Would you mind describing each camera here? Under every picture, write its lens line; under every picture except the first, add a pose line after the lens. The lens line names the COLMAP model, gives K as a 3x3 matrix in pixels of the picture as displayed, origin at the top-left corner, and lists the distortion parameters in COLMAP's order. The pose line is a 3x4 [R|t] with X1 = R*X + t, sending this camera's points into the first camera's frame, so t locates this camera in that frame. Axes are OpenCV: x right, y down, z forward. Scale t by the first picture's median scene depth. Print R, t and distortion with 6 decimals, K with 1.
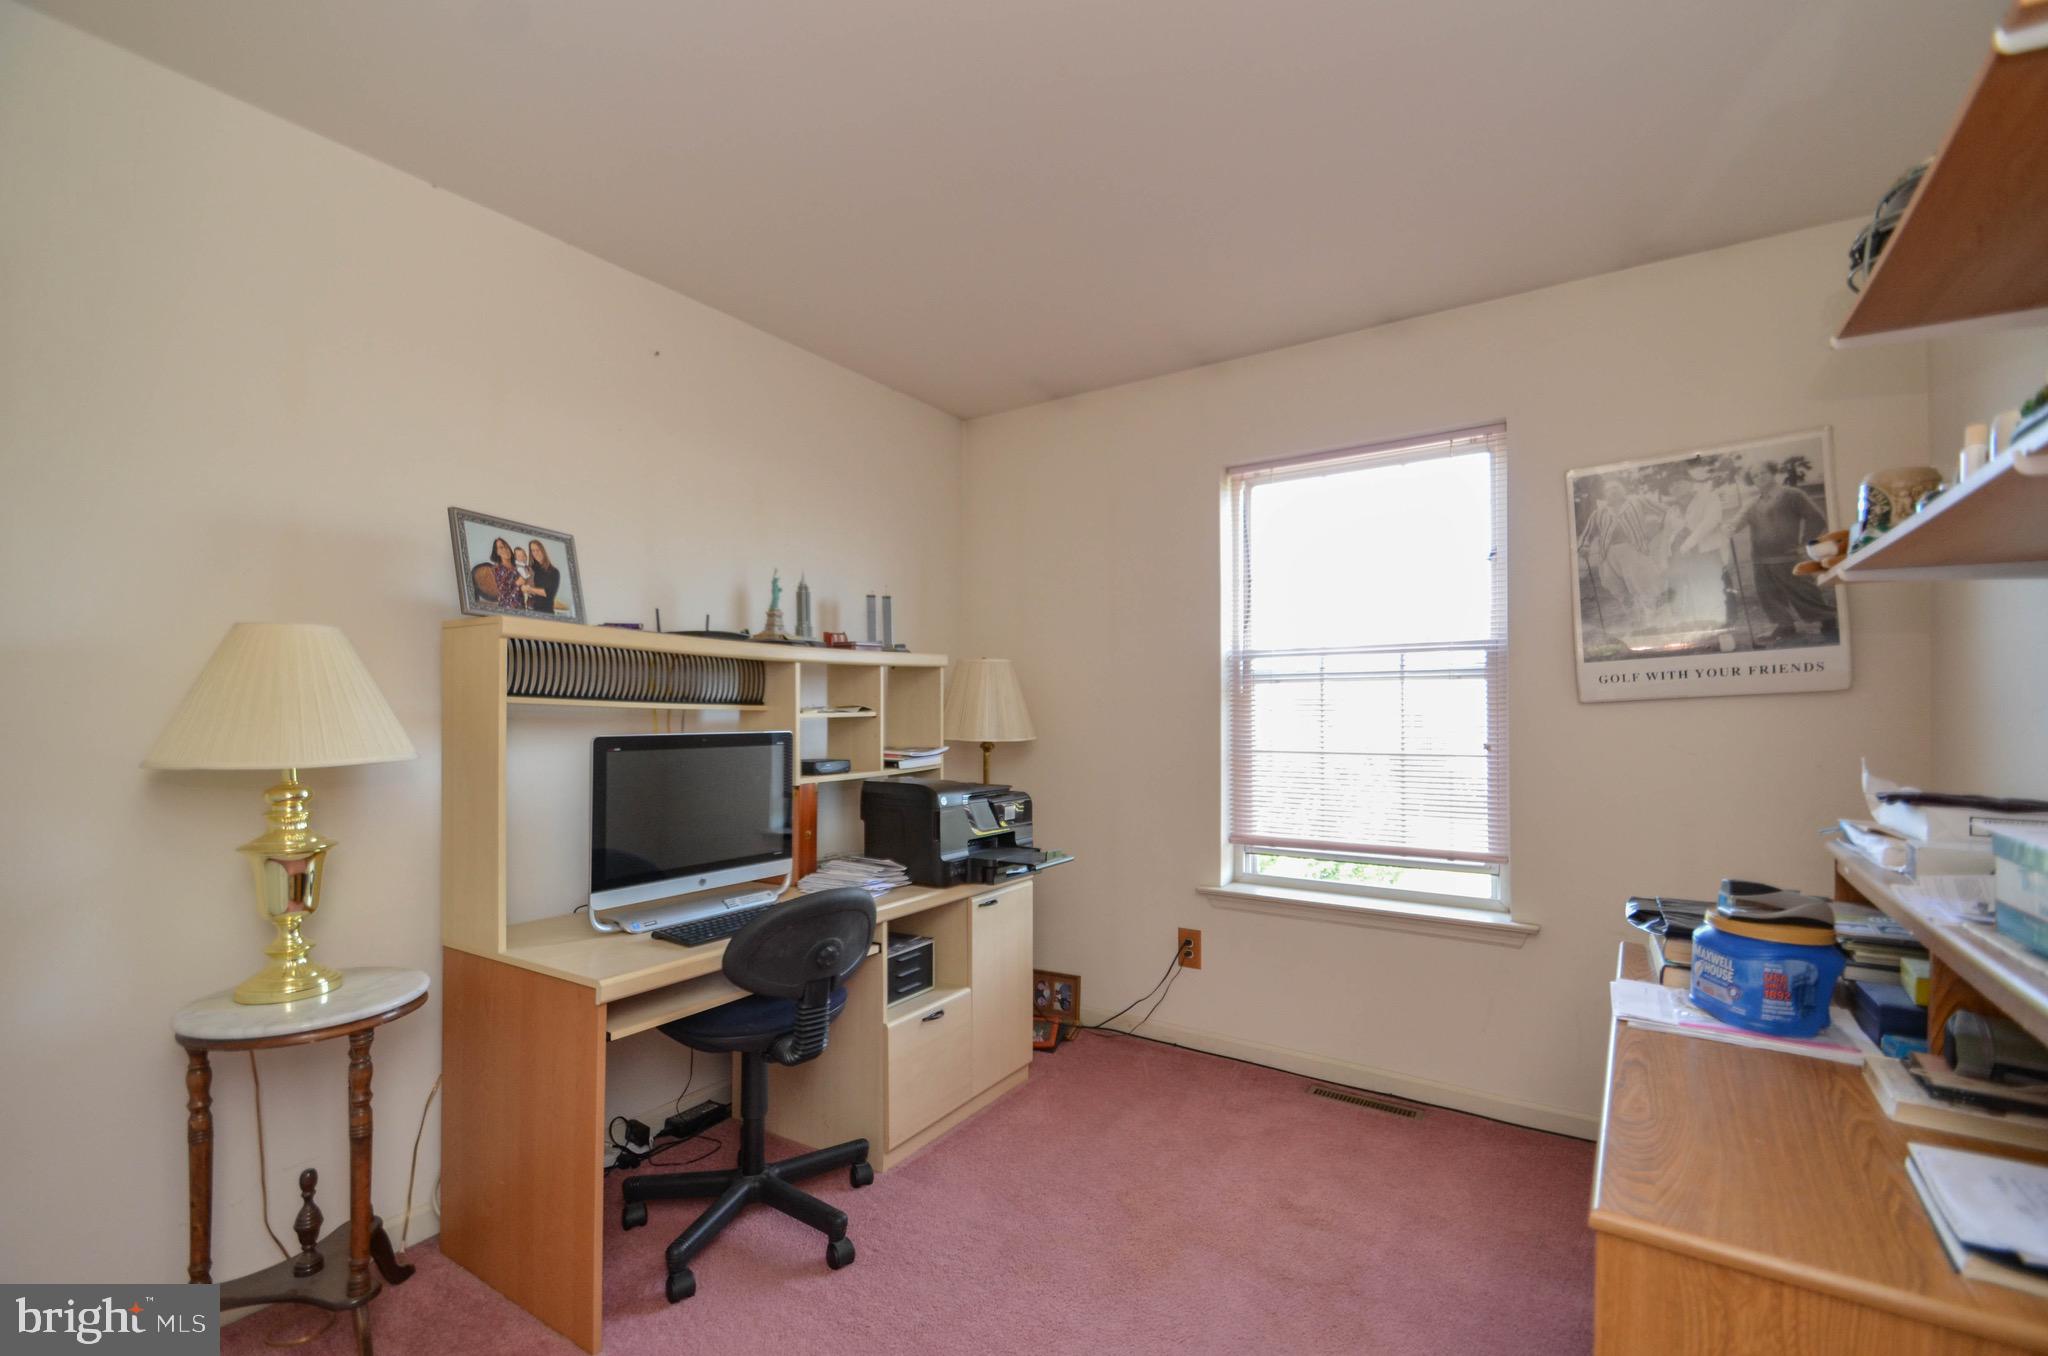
lens RADIAL K [[903.6, 0, 1021.2], [0, 903.6, 694.8], [0, 0, 1]] dist [0.015696, -0.004502]
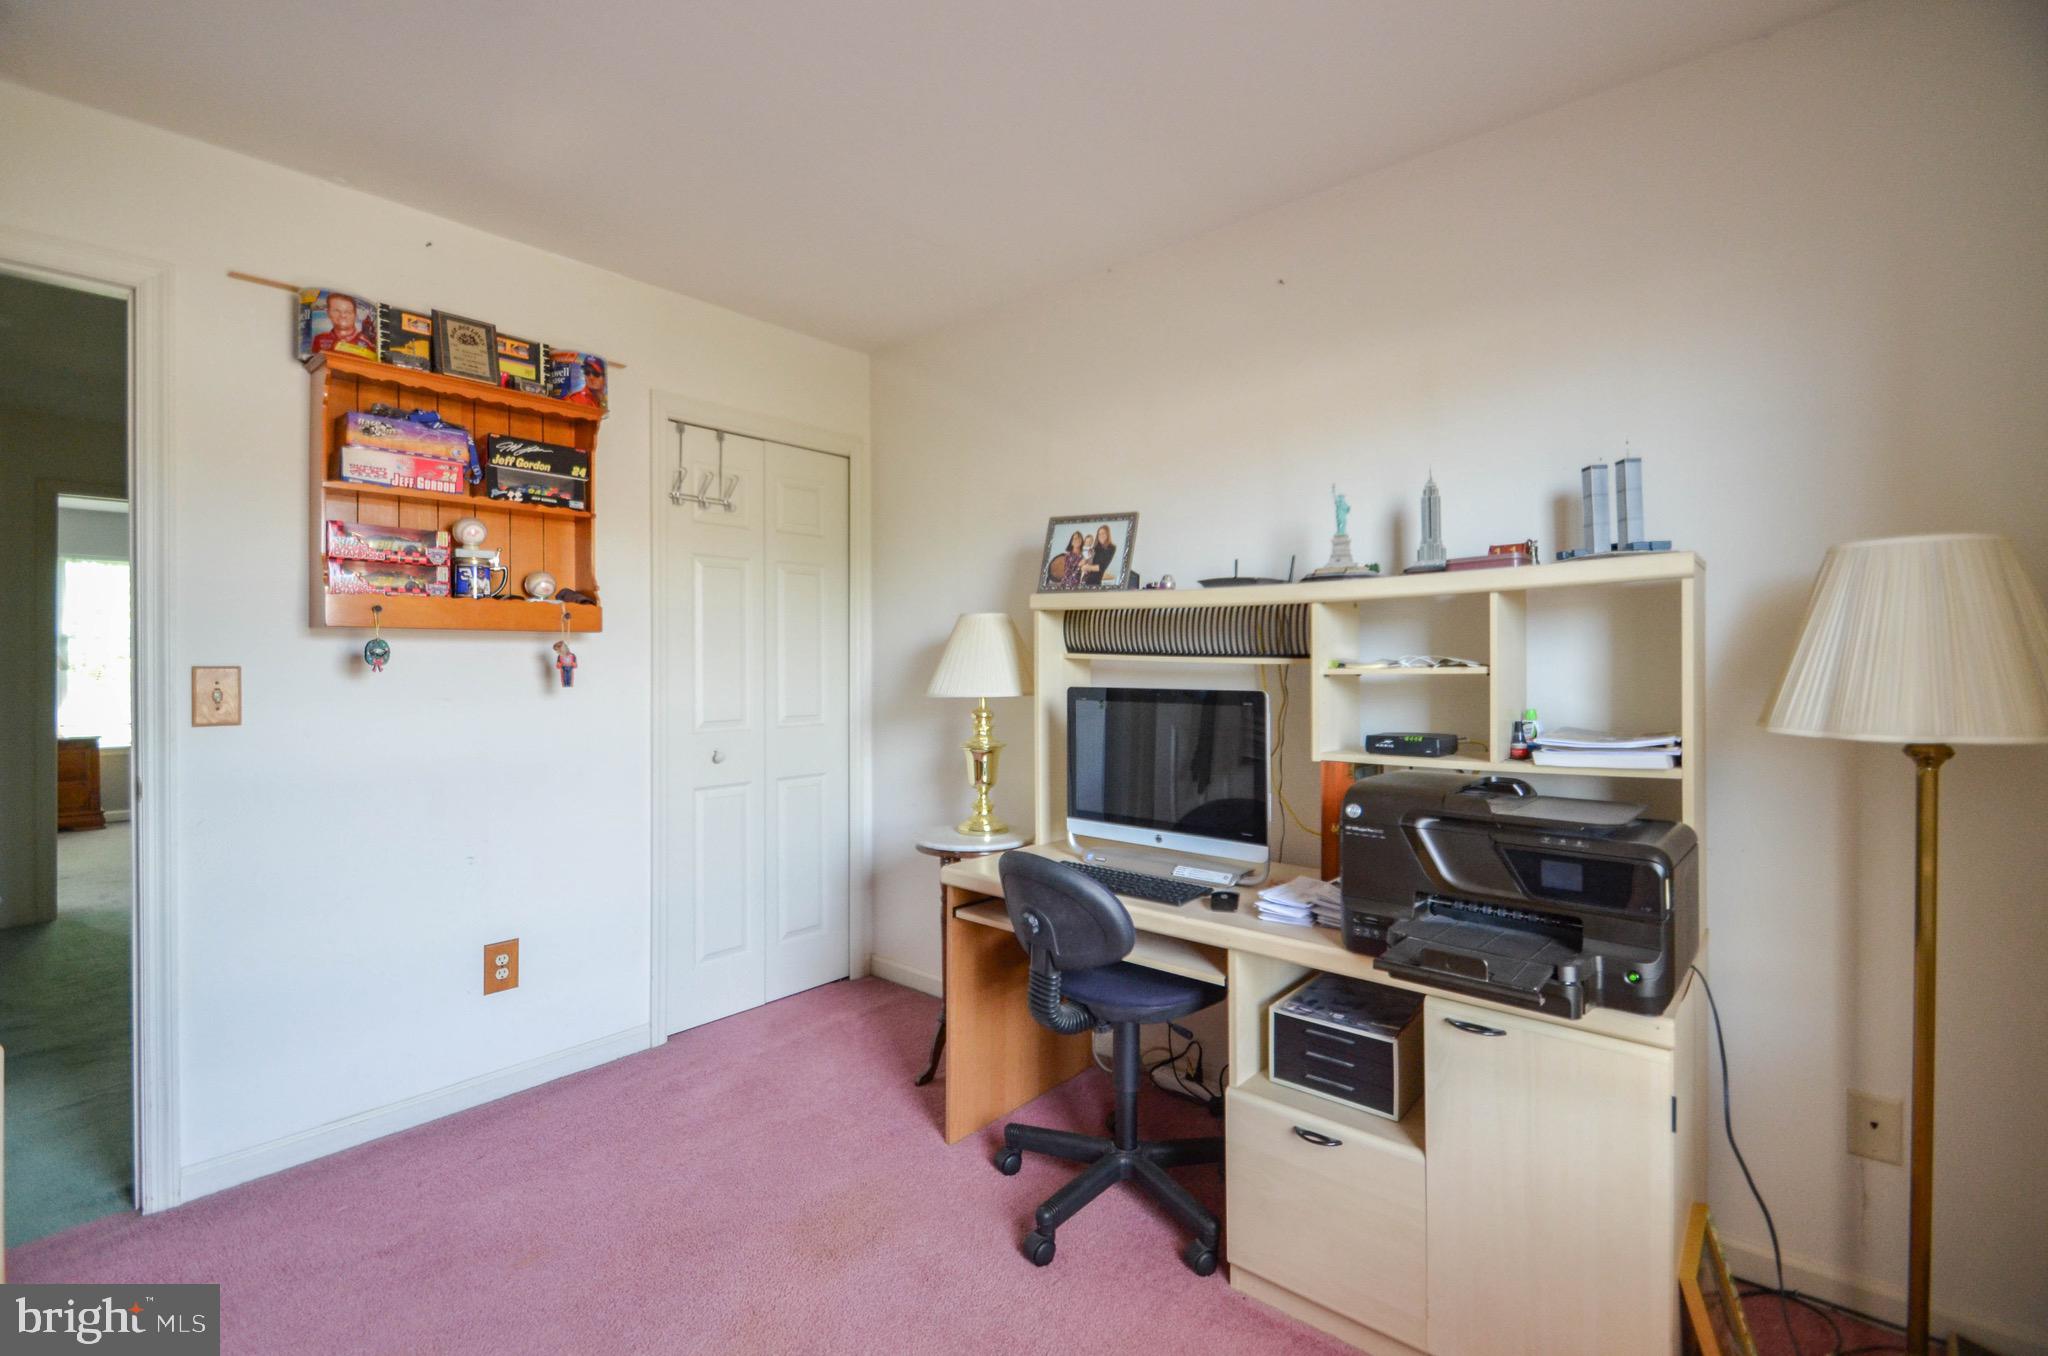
lens RADIAL K [[903.6, 0, 1022.3], [0, 903.6, 672.8], [0, 0, 1]] dist [0.015696, -0.004502]
pose [[-0.142832, 0.003911, -0.989739, 0.694715], [0.011221, 0.999934, 0.002332, 0.024086], [0.989683, -0.010773, -0.142866, 1.076238]]
